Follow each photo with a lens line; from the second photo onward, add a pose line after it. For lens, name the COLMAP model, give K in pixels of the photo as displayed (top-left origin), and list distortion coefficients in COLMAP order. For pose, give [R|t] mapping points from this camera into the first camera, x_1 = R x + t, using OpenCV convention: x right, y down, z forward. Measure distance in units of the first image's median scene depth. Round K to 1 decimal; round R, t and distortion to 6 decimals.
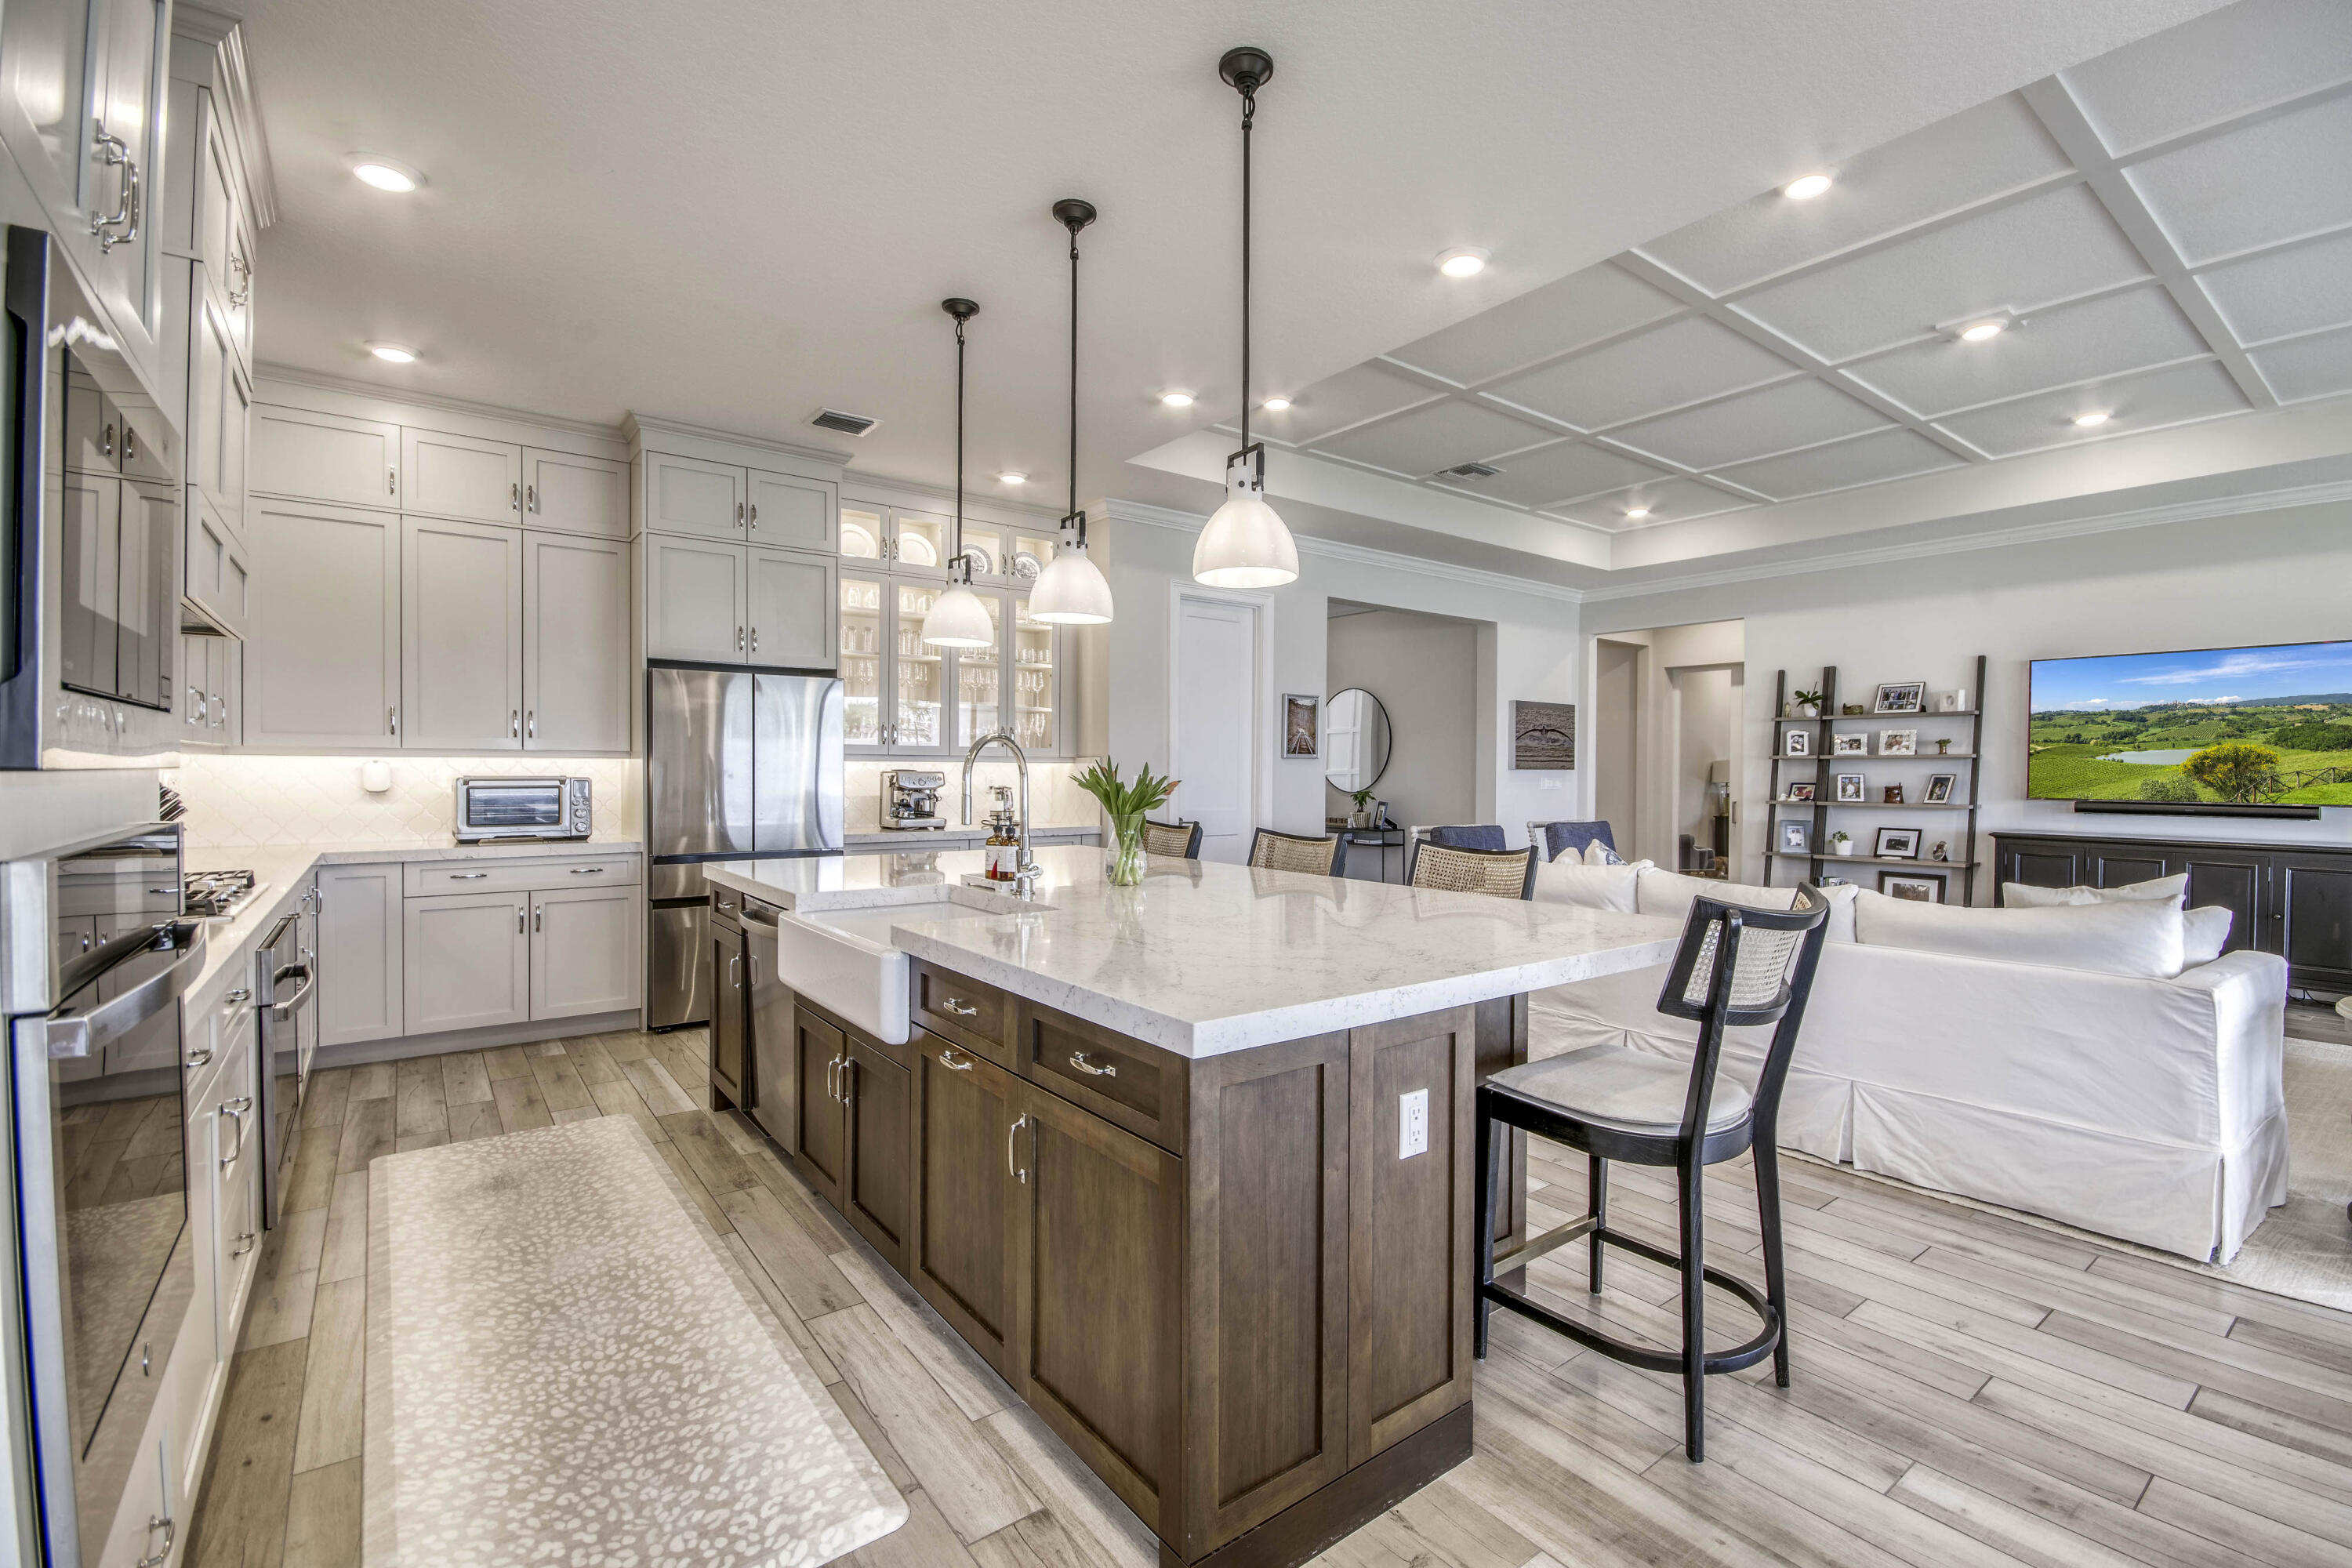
lens RADIAL K [[1036.7, 0, 1228.3], [0, 1036.7, 787.1], [0, 0, 1]] dist [0.013961, -0.012150]
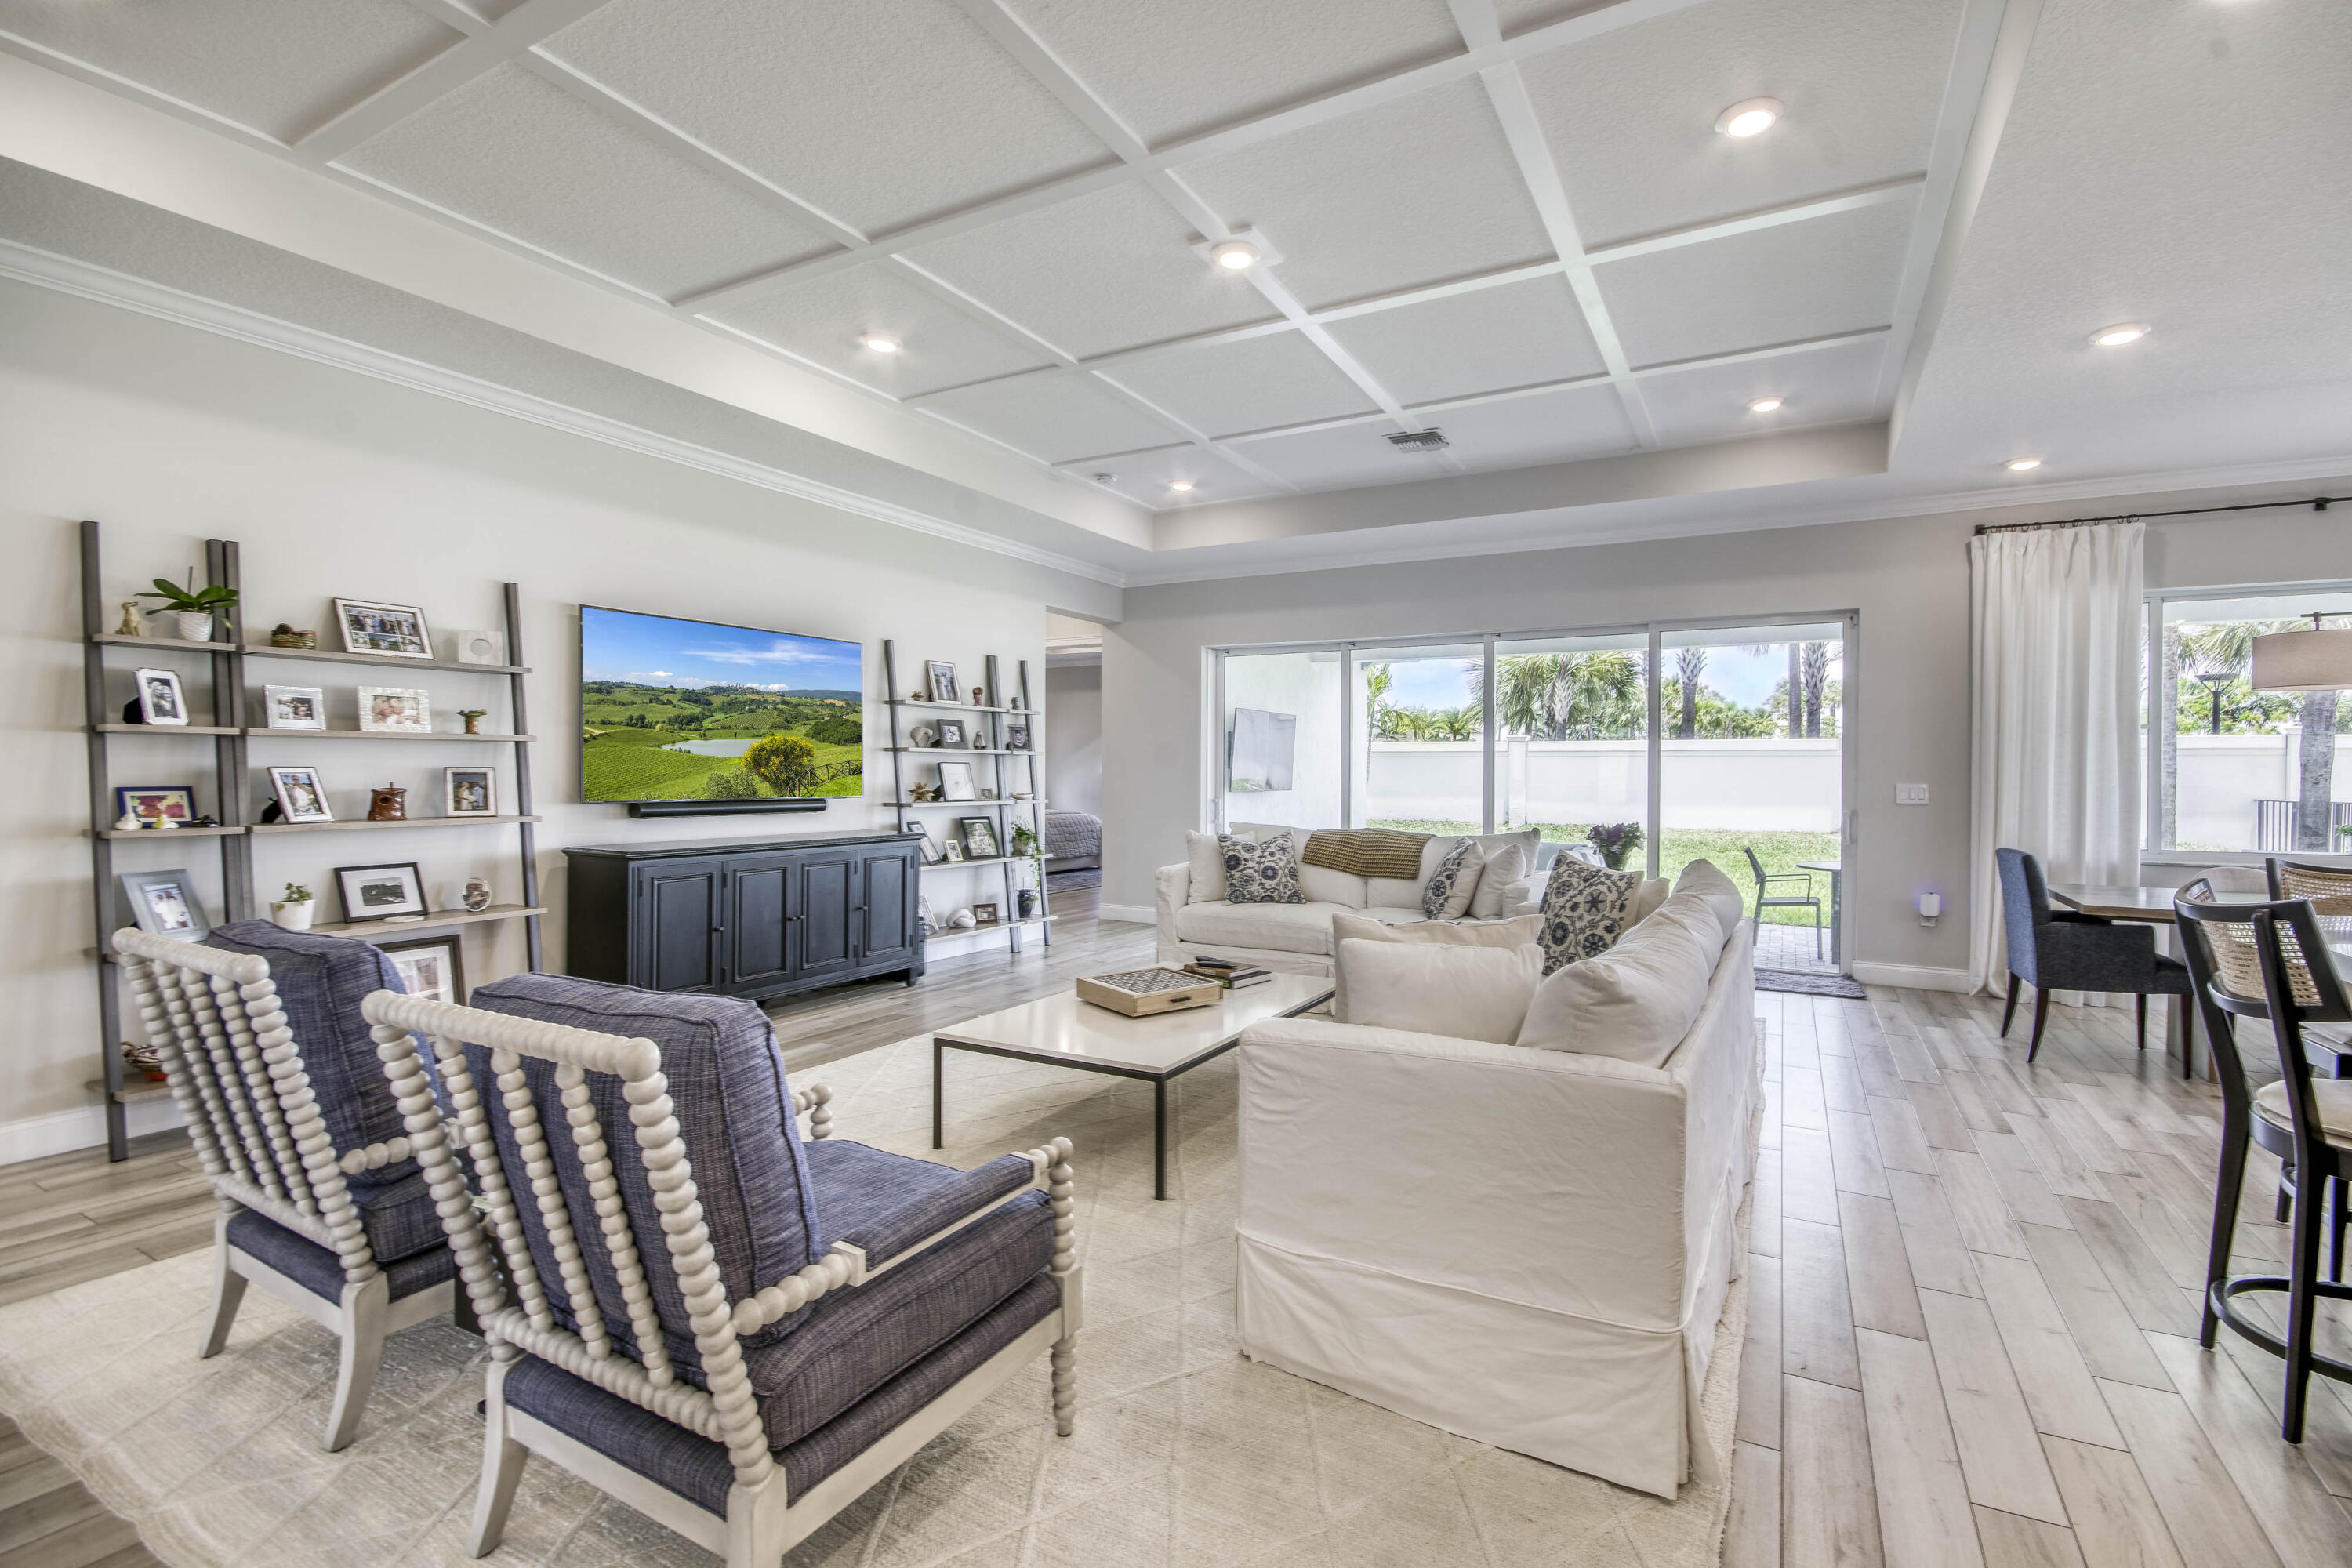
lens RADIAL K [[1048.5, 0, 1228.0], [0, 1048.5, 780.0], [0, 0, 1]] dist [-0.002872, -0.000255]
pose [[-0.399523, -0.015530, 0.916592, -0.059115], [0.006093, 0.999789, 0.019595, -0.017467], [-0.916703, 0.013414, -0.399344, 1.016025]]
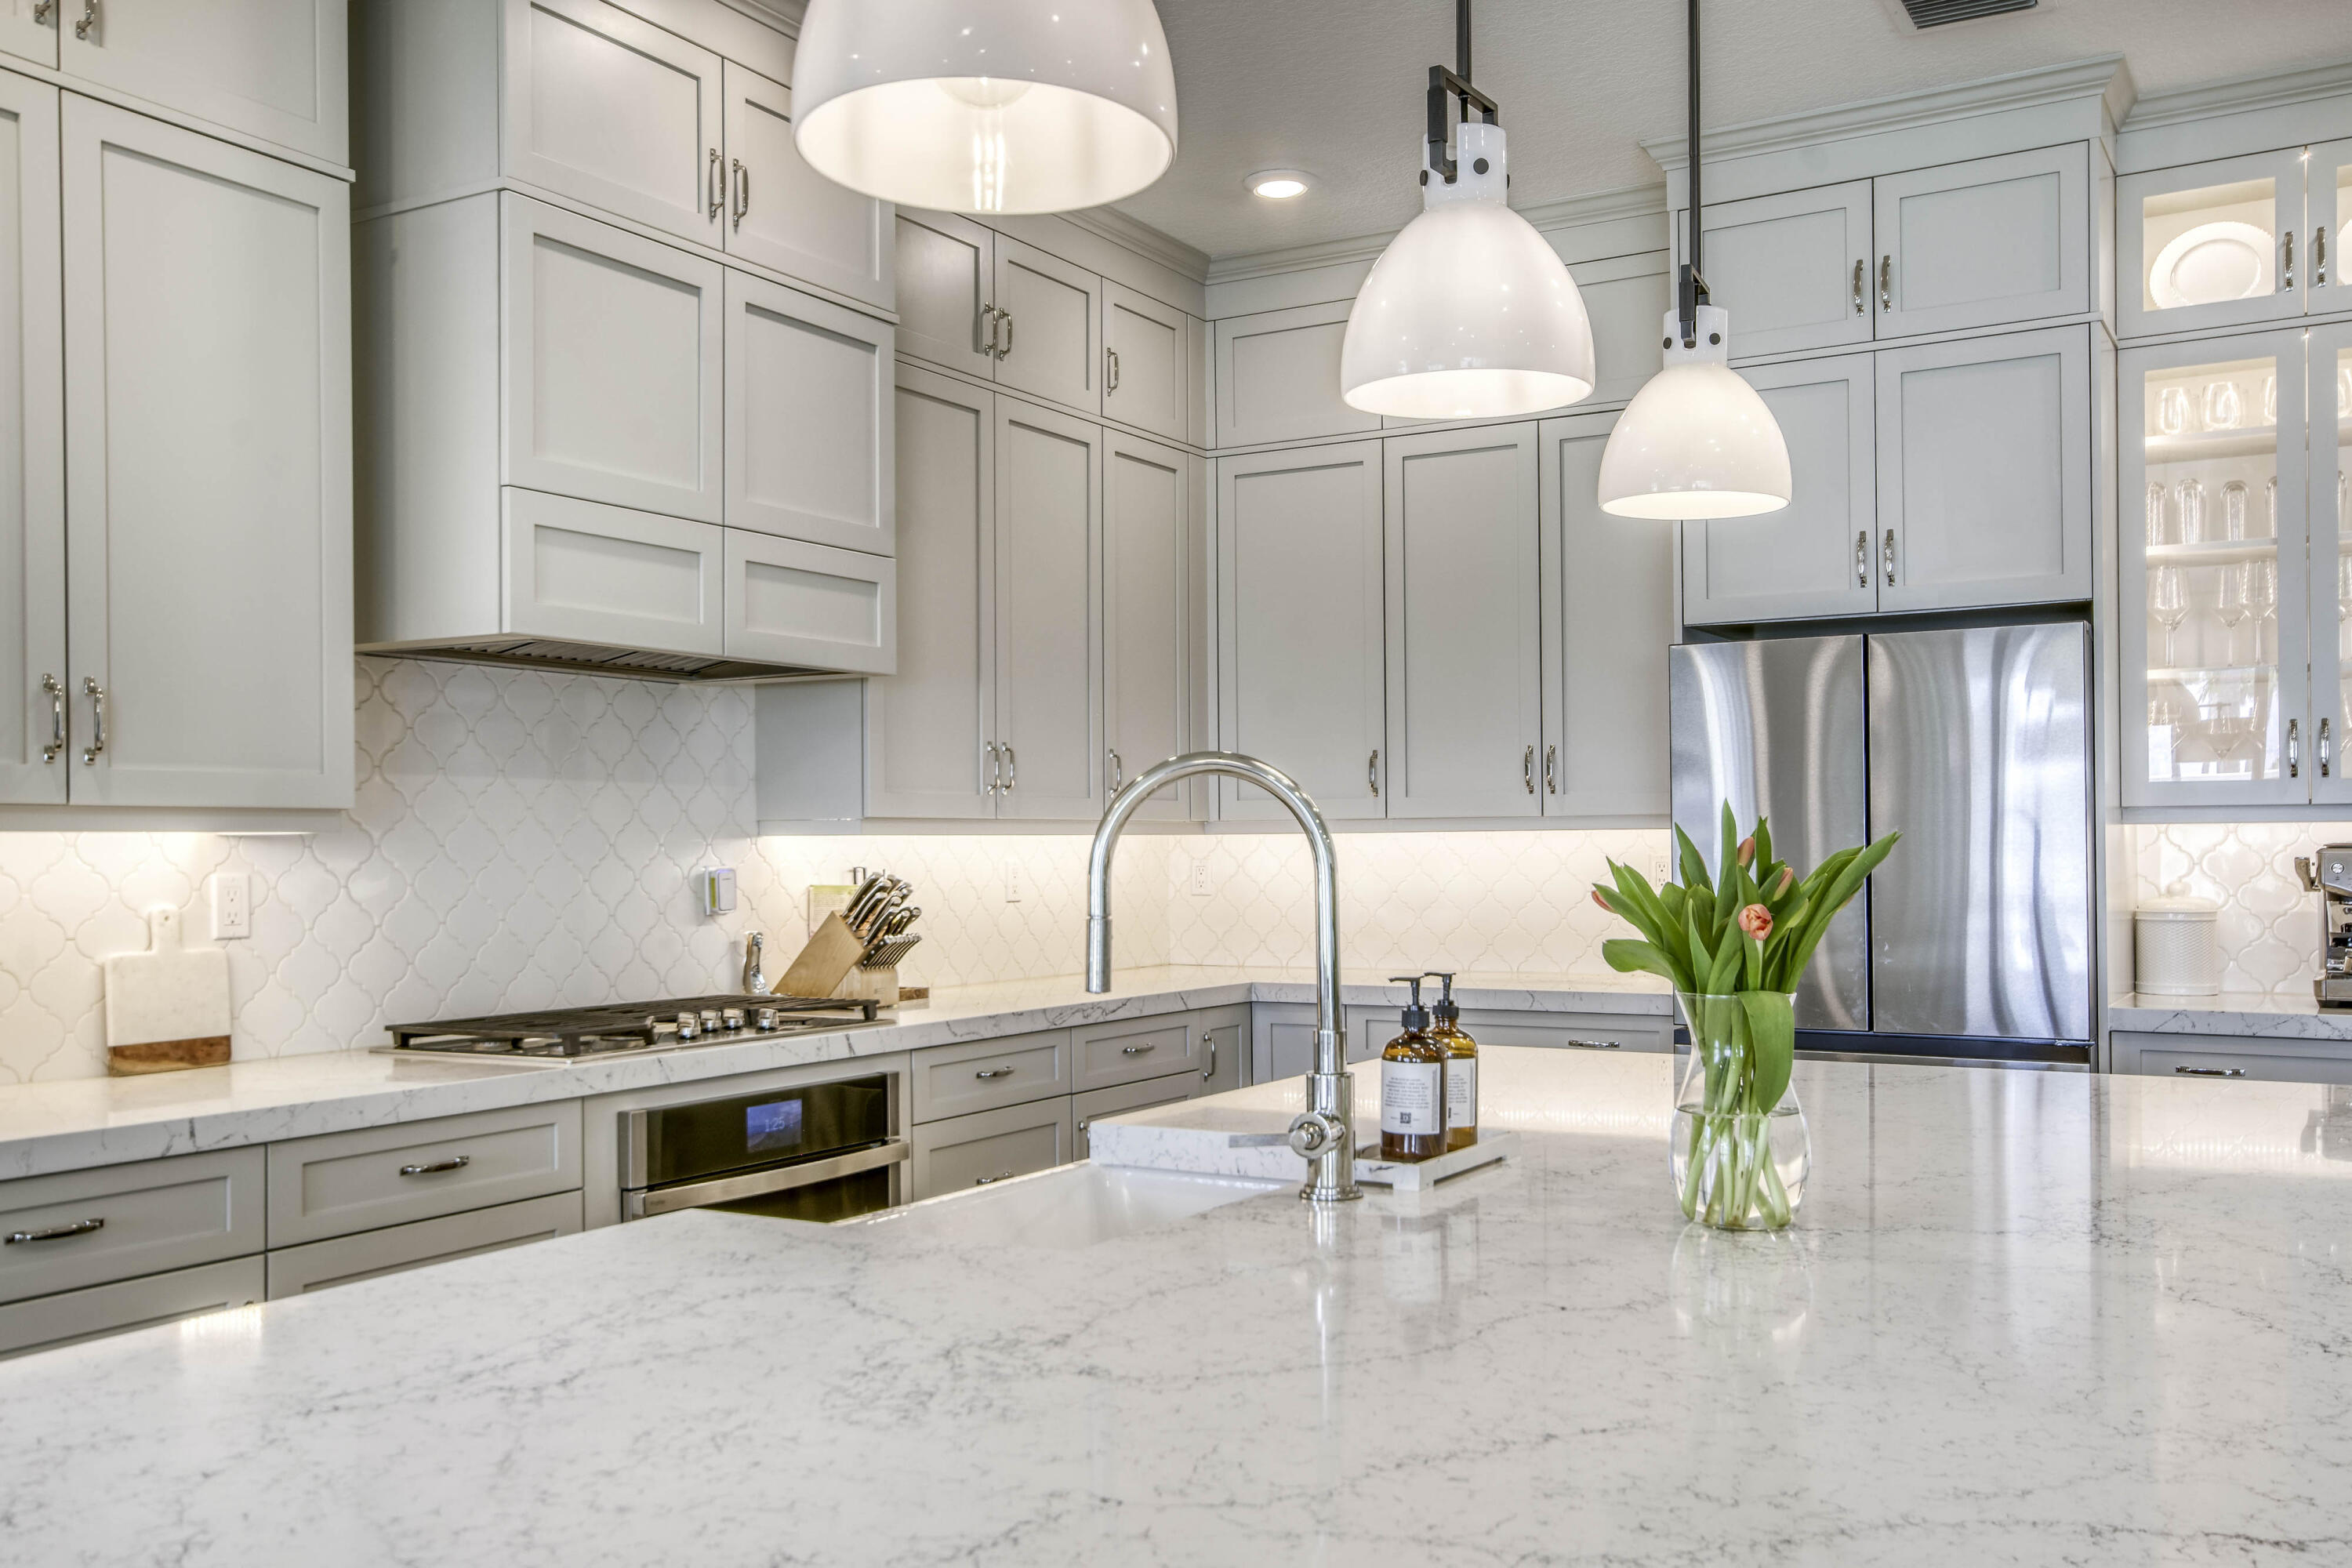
lens RADIAL K [[2048.8, 0, 1178.1], [0, 2048.8, 826.9], [0, 0, 1]] dist [0.012215, 0.004540]
pose [[0.361196, -0.017839, -0.932319, 0.220527], [-0.005468, 0.999759, -0.021248, -0.004590], [0.932474, 0.012773, 0.361011, 0.348738]]
